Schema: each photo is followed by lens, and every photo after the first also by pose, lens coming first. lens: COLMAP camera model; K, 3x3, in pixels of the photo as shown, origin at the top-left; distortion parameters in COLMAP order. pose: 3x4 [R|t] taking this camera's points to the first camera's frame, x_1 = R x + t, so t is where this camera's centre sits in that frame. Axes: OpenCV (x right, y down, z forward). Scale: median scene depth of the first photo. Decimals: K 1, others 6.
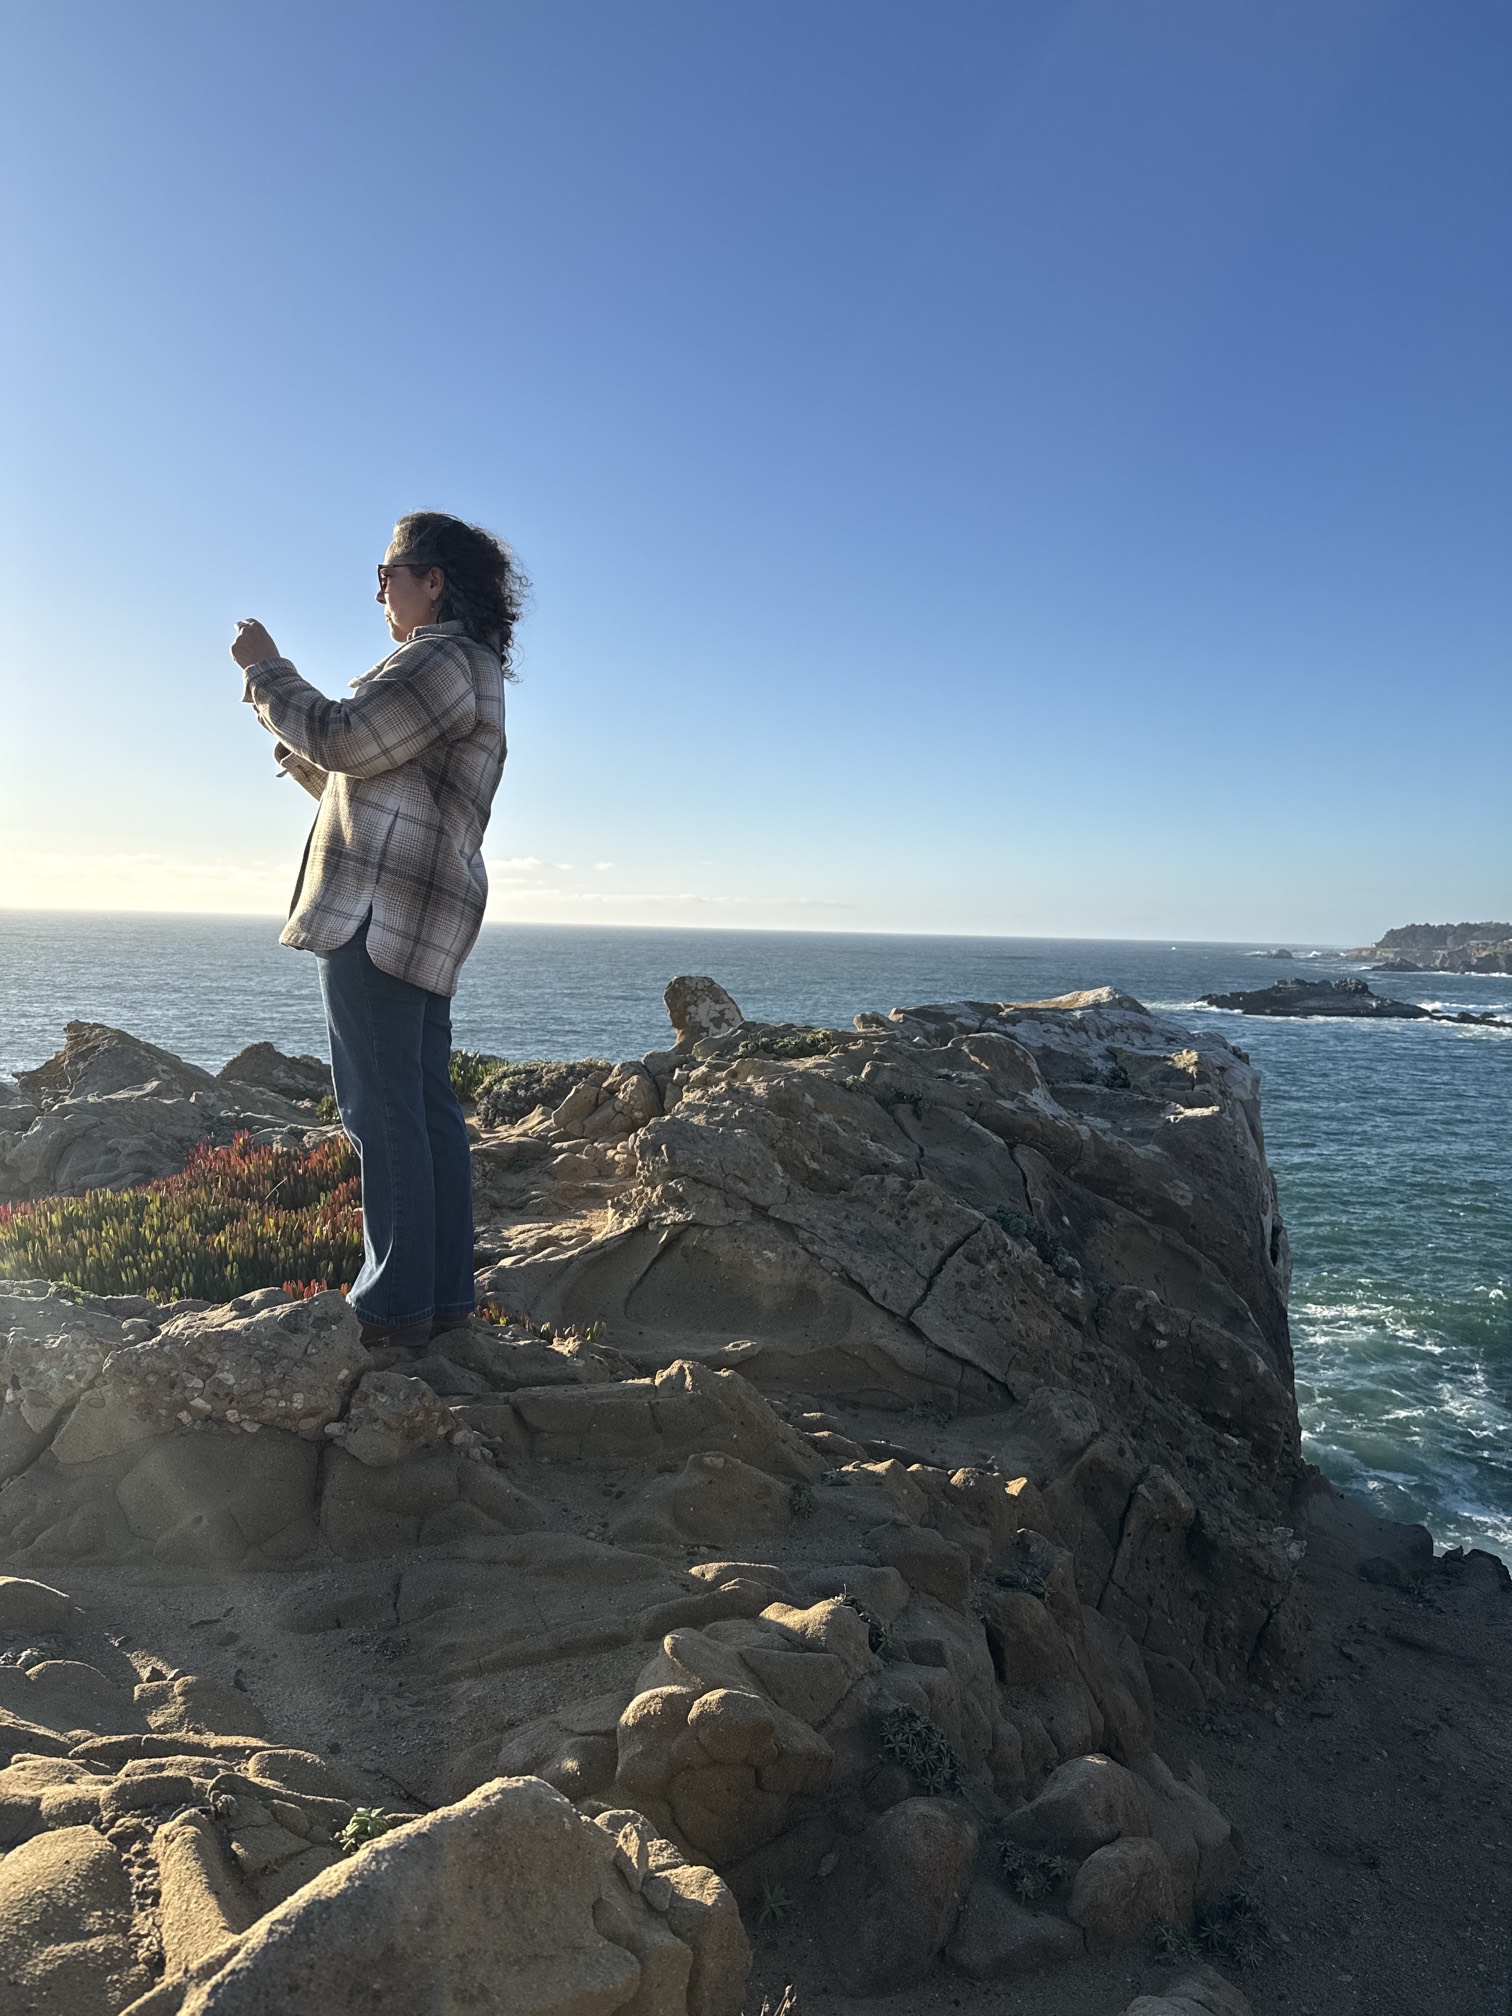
lens RADIAL K [[1416.6, 0, 737.7], [0, 1416.6, 1008.3], [0, 0, 1]] dist [0.051386, -0.046349]
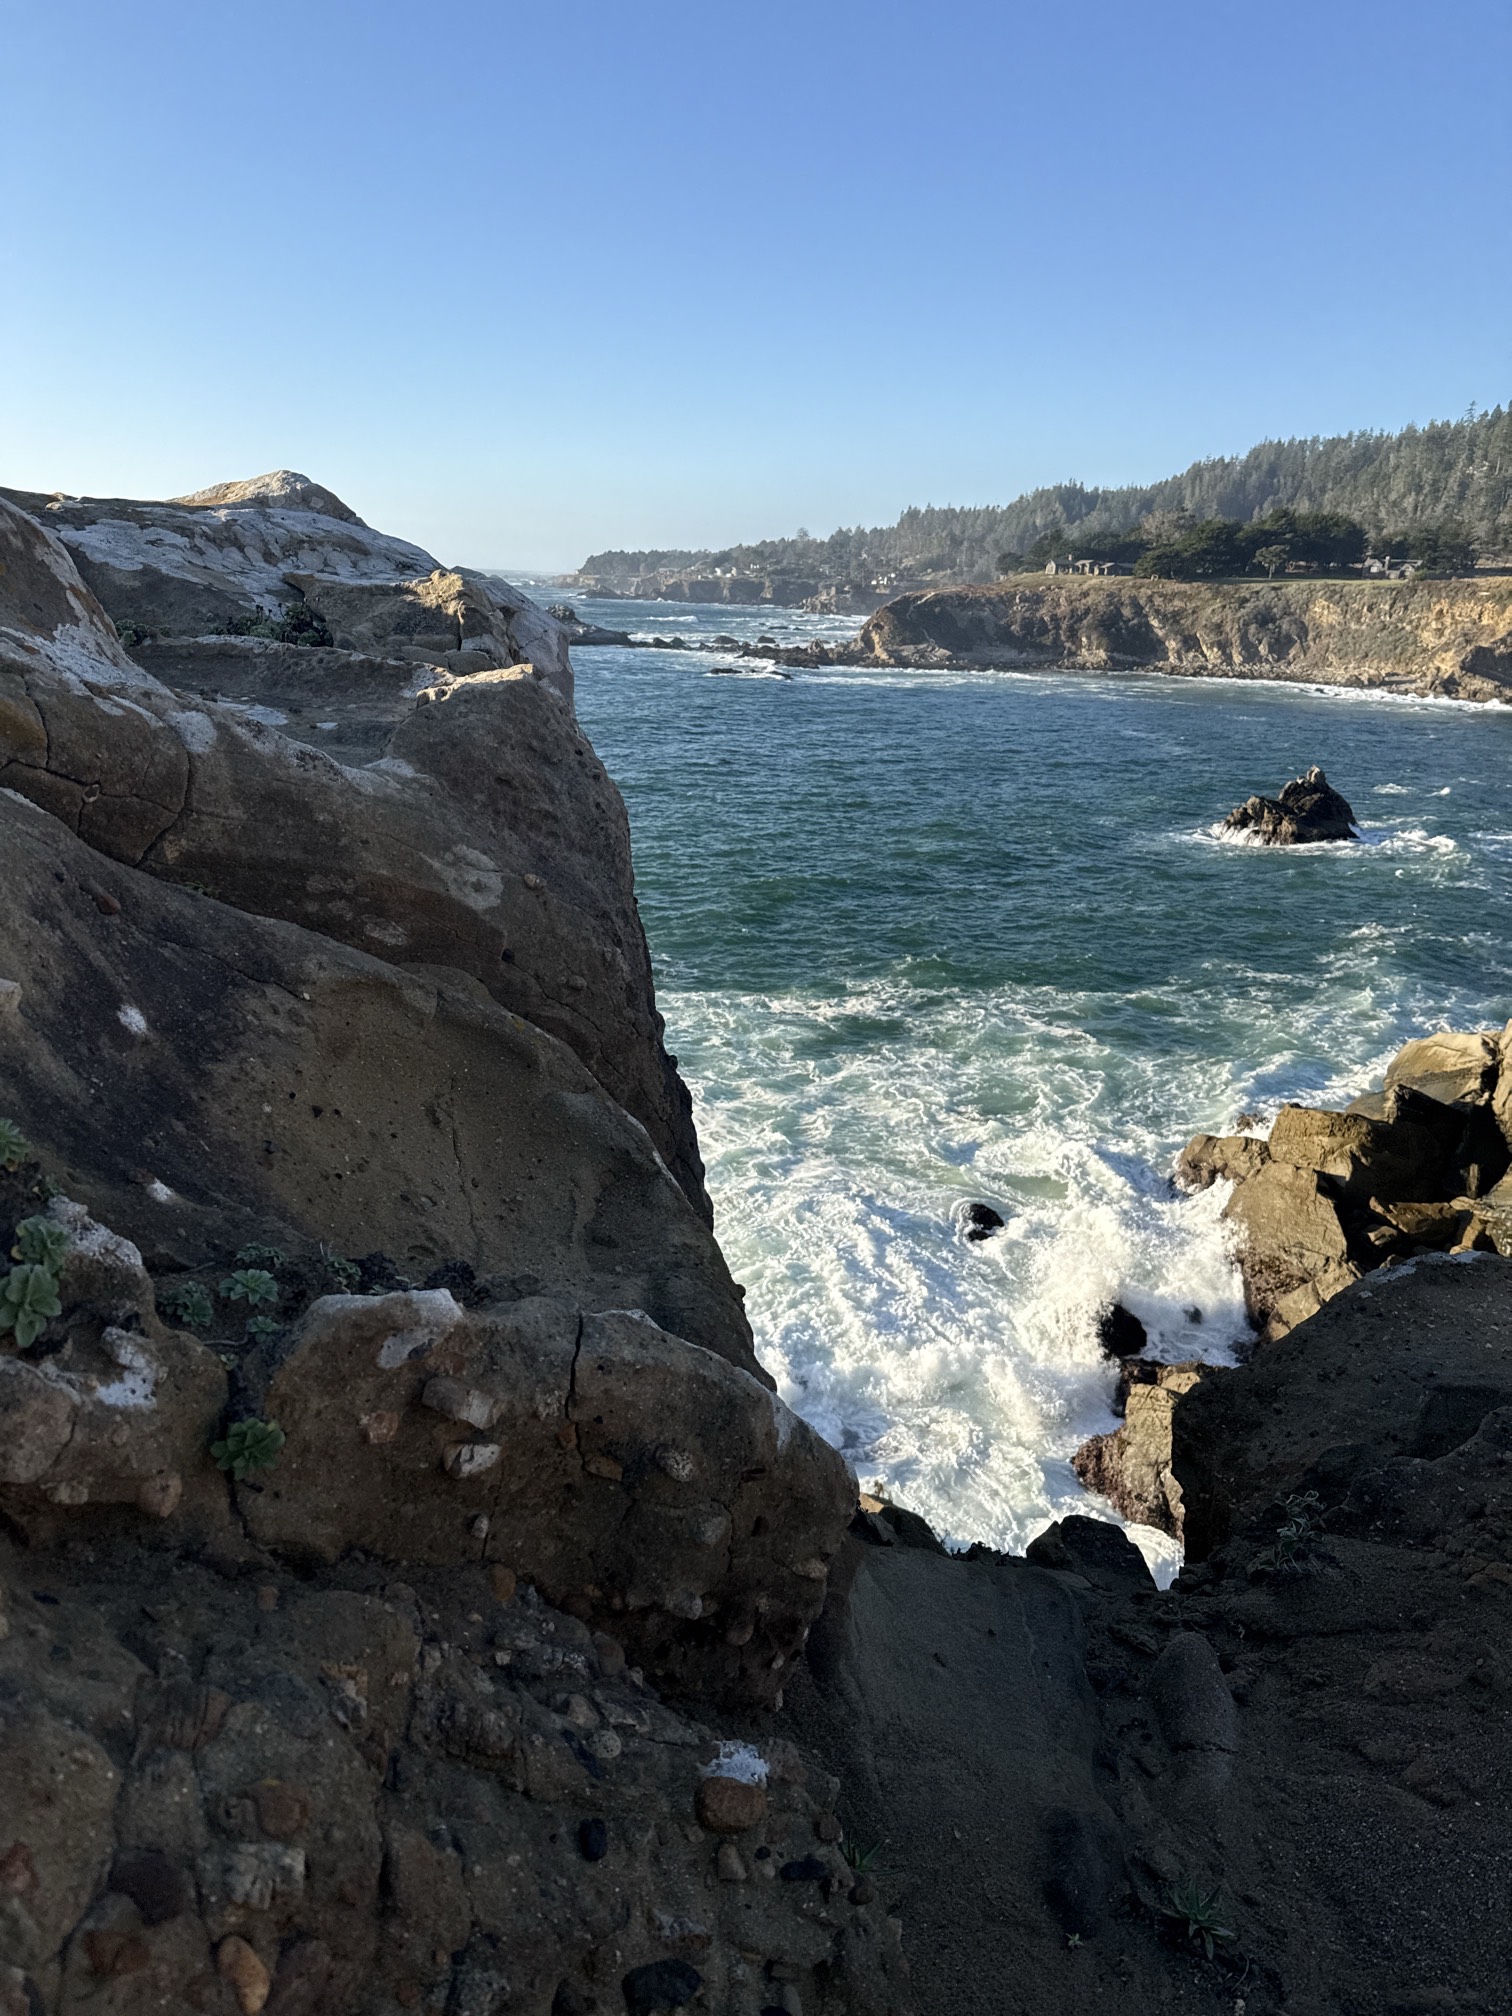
lens RADIAL K [[1416.6, 0, 741.7], [0, 1416.6, 1001.0], [0, 0, 1]] dist [0.051386, -0.046349]
pose [[0.863497, -0.141448, 0.484114, 0.175074], [0.017814, 0.967822, 0.251003, 0.063630], [-0.504040, -0.208116, 0.838231, 0.606874]]
